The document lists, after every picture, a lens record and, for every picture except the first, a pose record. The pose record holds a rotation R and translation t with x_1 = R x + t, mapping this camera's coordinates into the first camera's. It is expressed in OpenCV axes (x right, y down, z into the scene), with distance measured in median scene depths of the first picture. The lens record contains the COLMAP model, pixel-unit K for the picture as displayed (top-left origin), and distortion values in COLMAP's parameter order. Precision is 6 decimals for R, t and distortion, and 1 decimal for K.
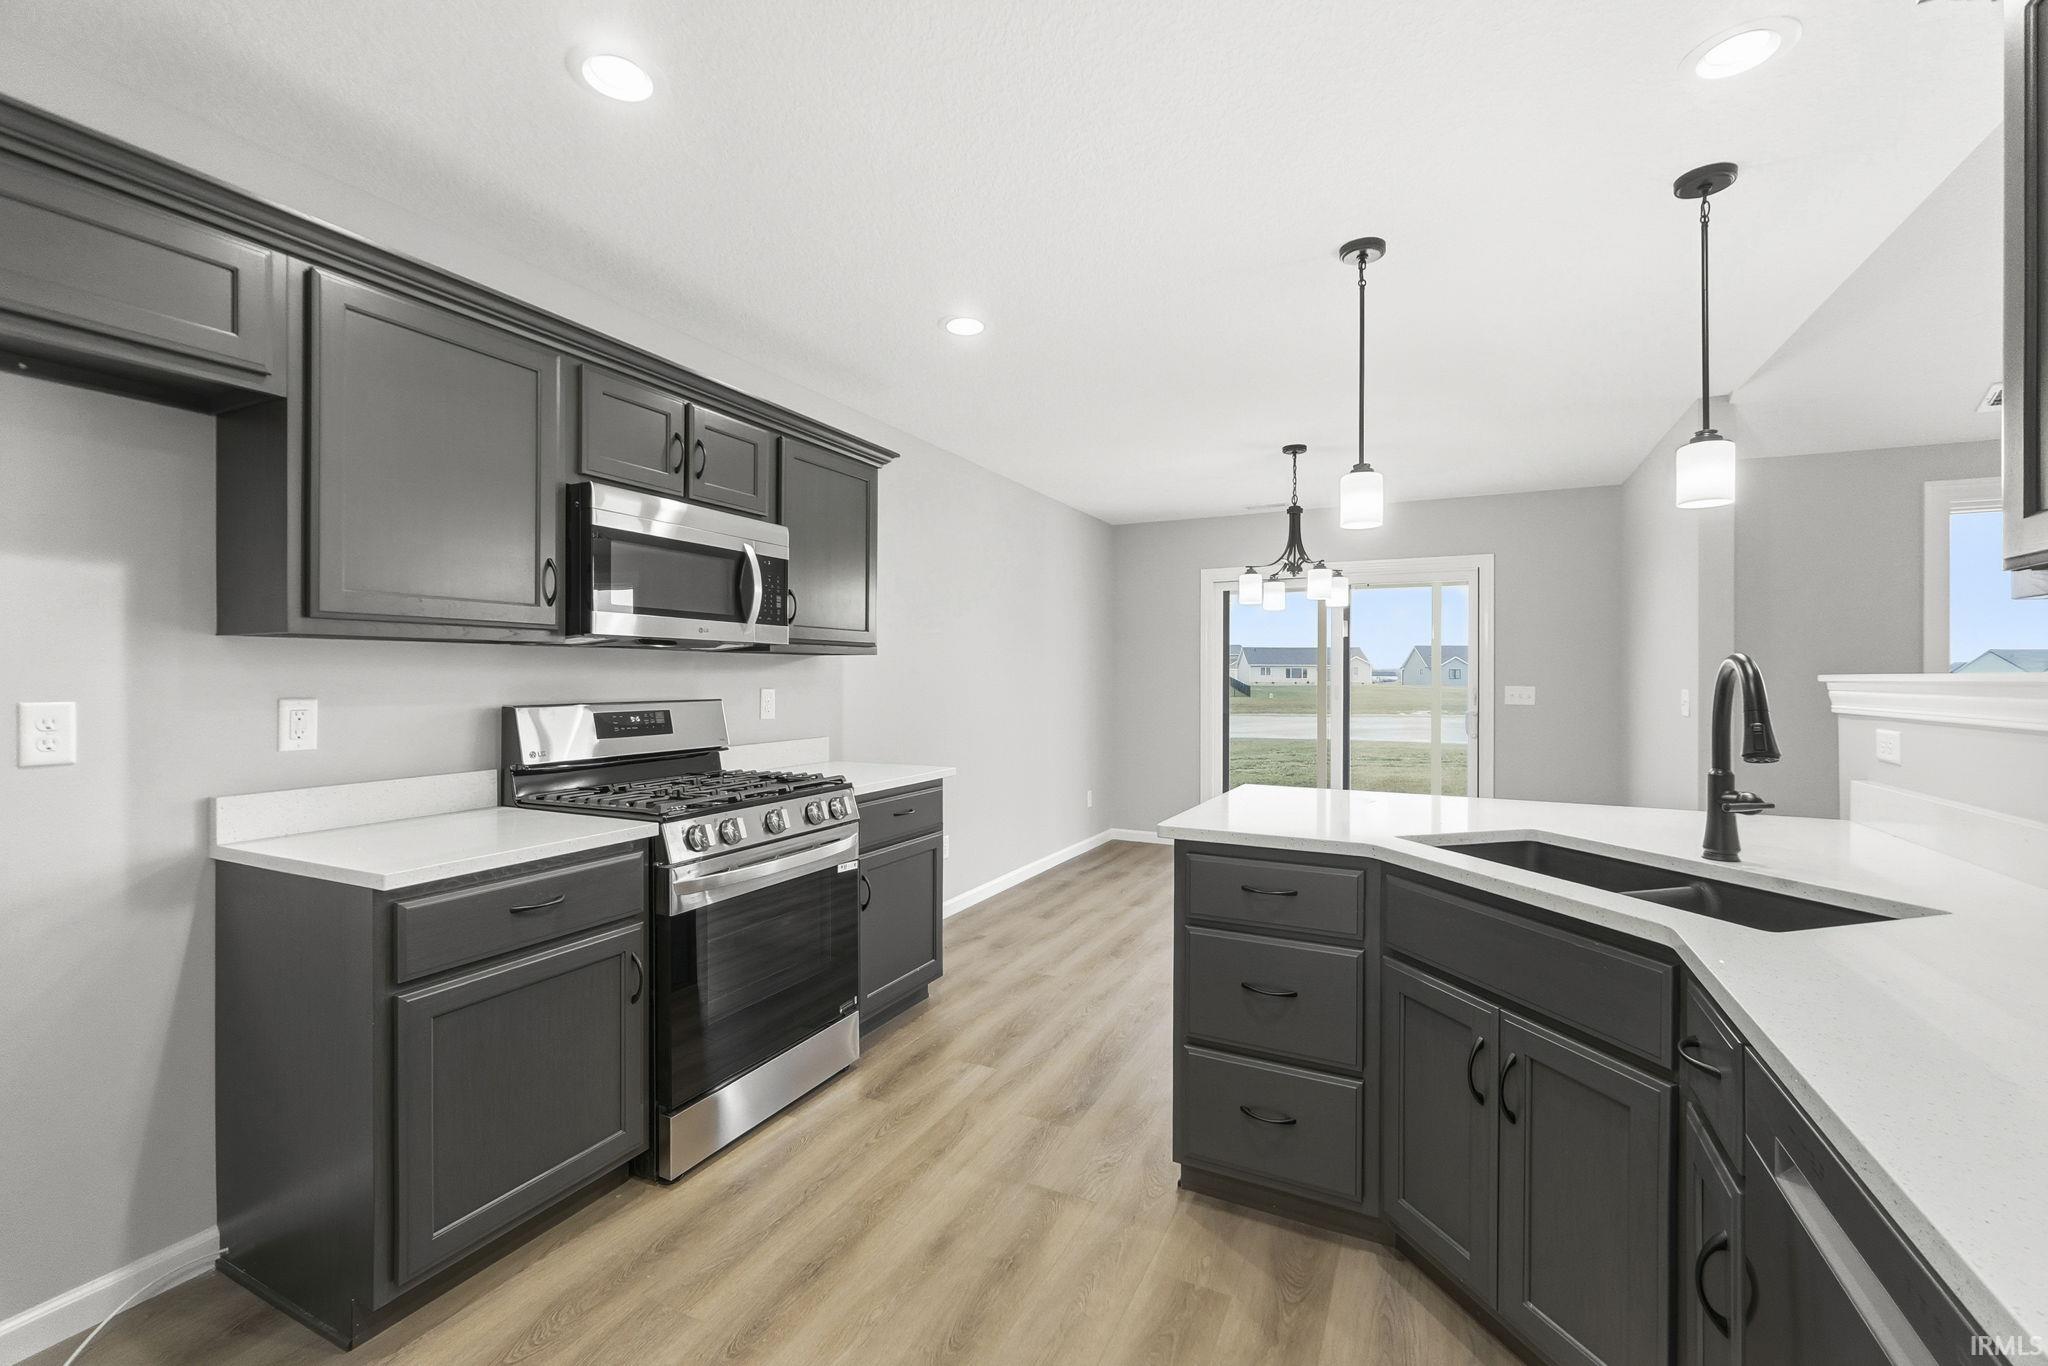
lens RADIAL K [[873.9, 0, 1020.6], [0, 873.9, 678.8], [0, 0, 1]] dist [0.001258, 0.001655]
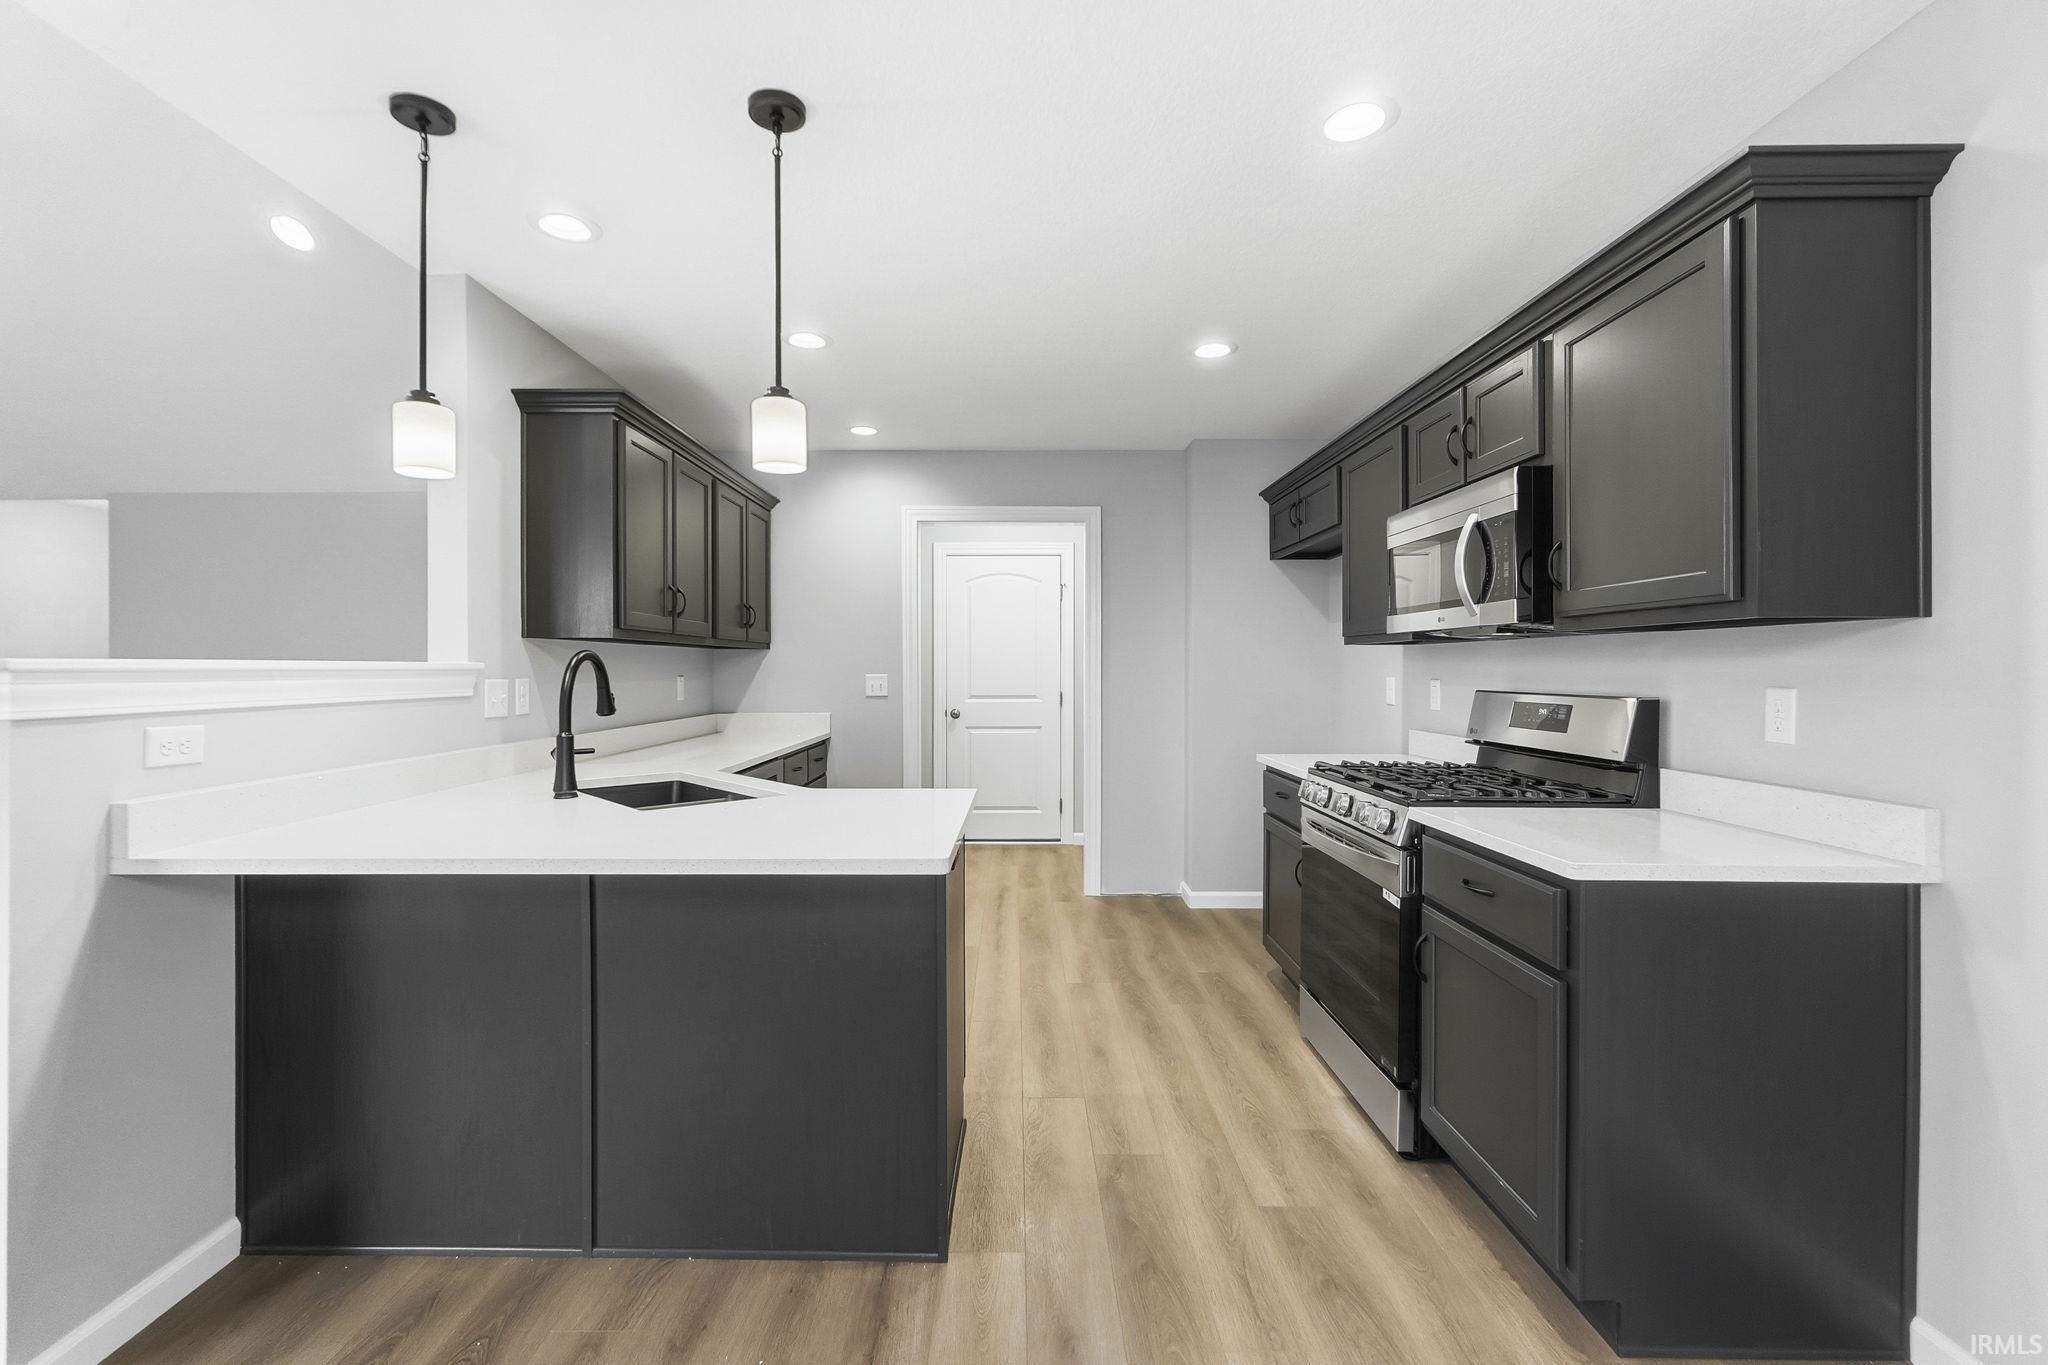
lens RADIAL K [[873.9, 0, 1015.2], [0, 873.9, 674.4], [0, 0, 1]] dist [0.001258, 0.001655]
pose [[-0.896083, 0.002539, -0.443878, 0.612359], [-0.002852, 0.999930, 0.011477, -0.004047], [0.443877, 0.011550, -0.896014, 2.004681]]
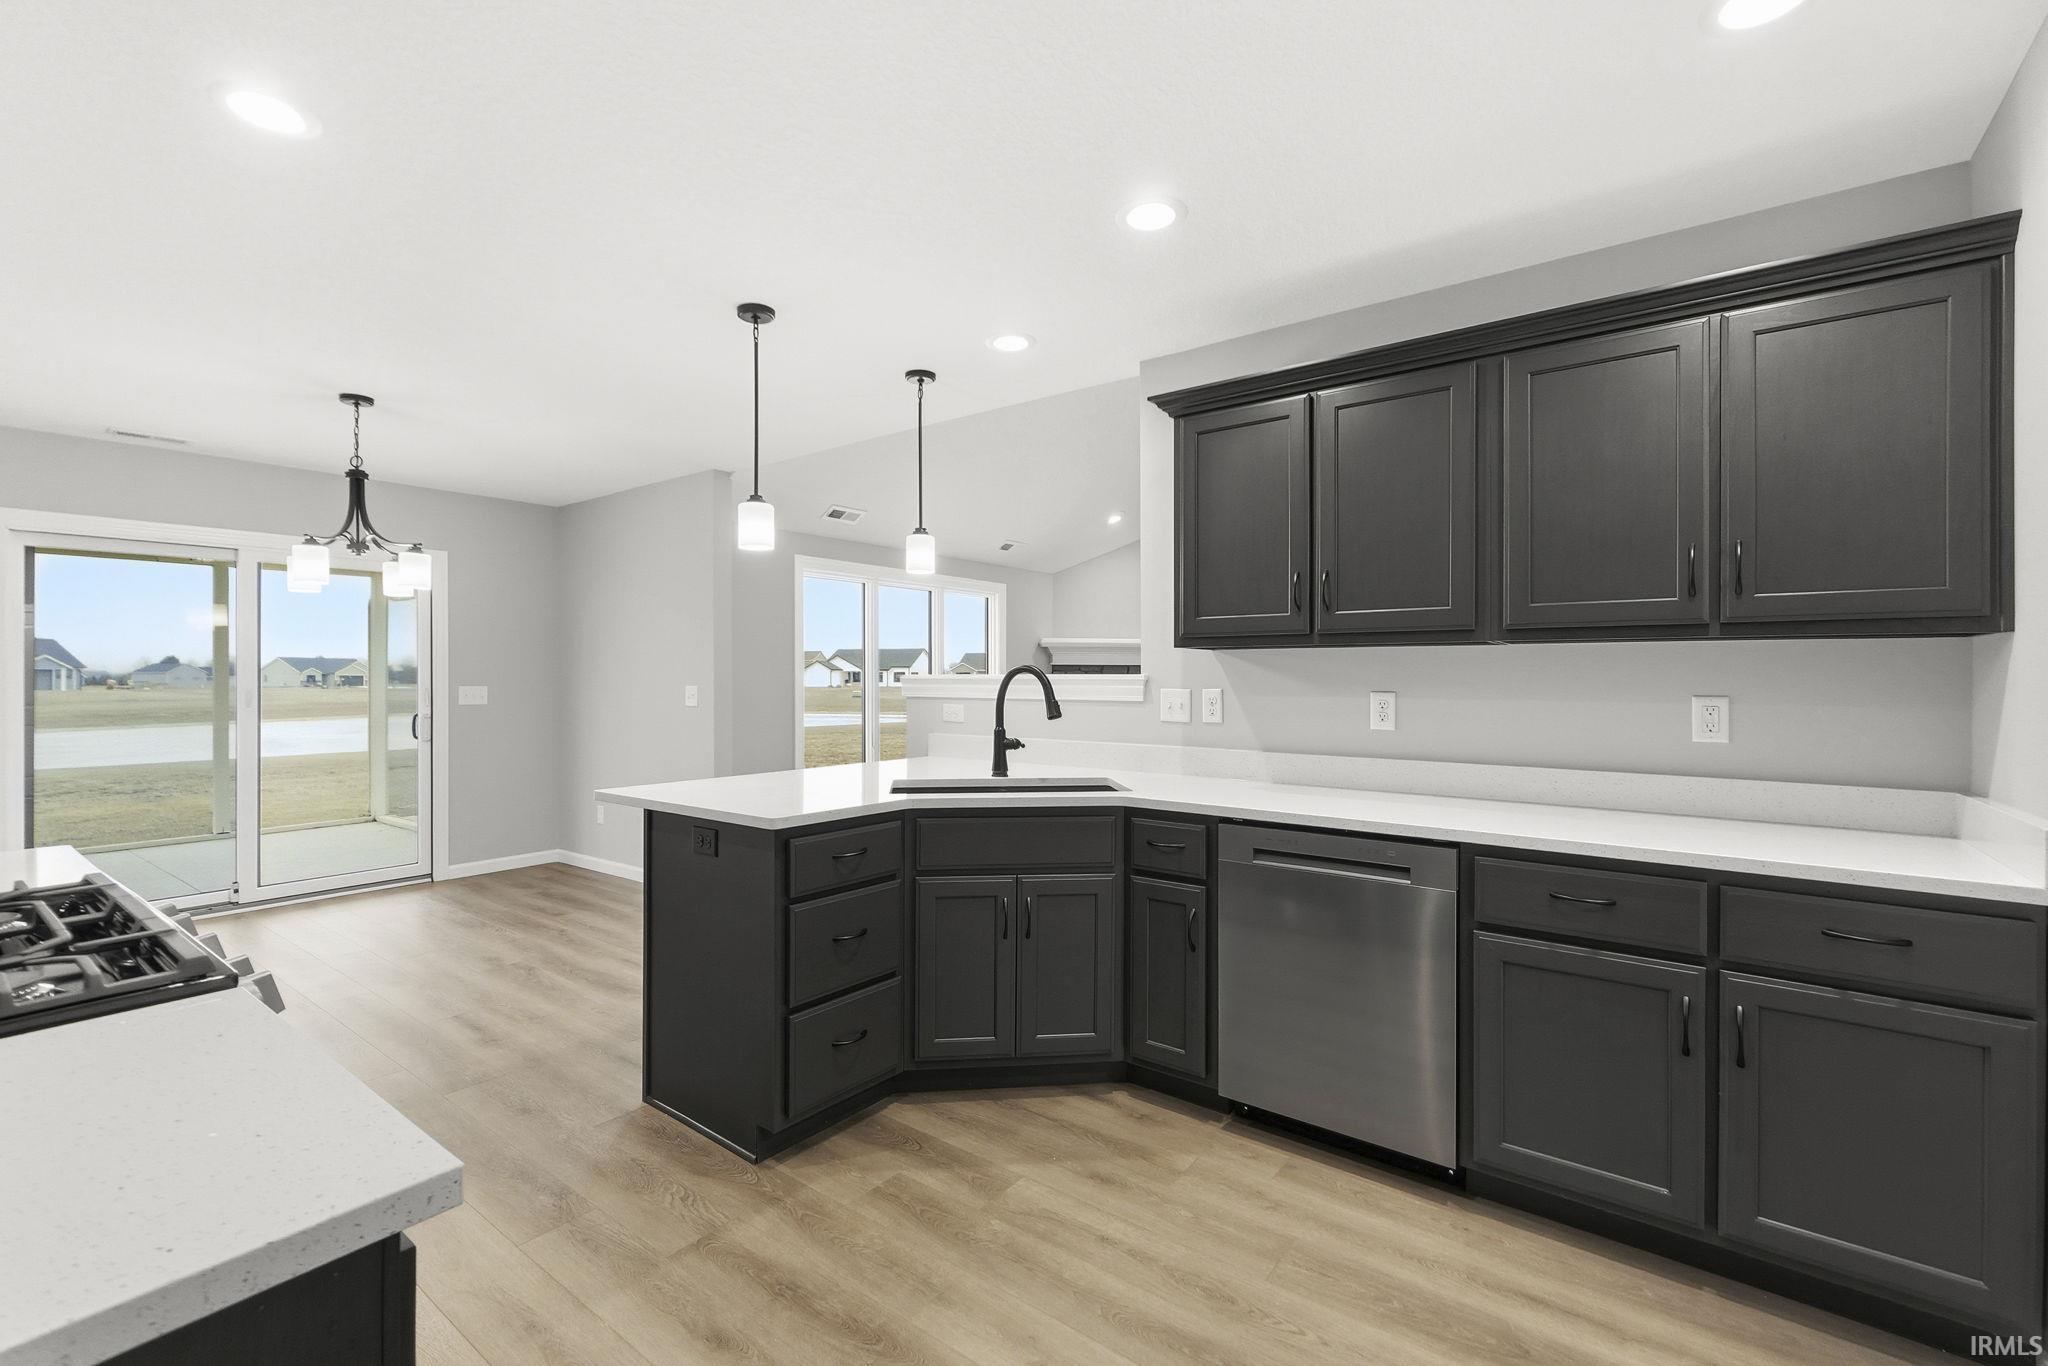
lens RADIAL K [[873.9, 0, 1015.5], [0, 873.9, 683.2], [0, 0, 1]] dist [0.001258, 0.001655]
pose [[0.188778, -0.009301, 0.981976, -0.779052], [0.004725, 0.999952, 0.008563, -0.003021], [-0.982008, 0.003023, 0.188813, 0.491350]]
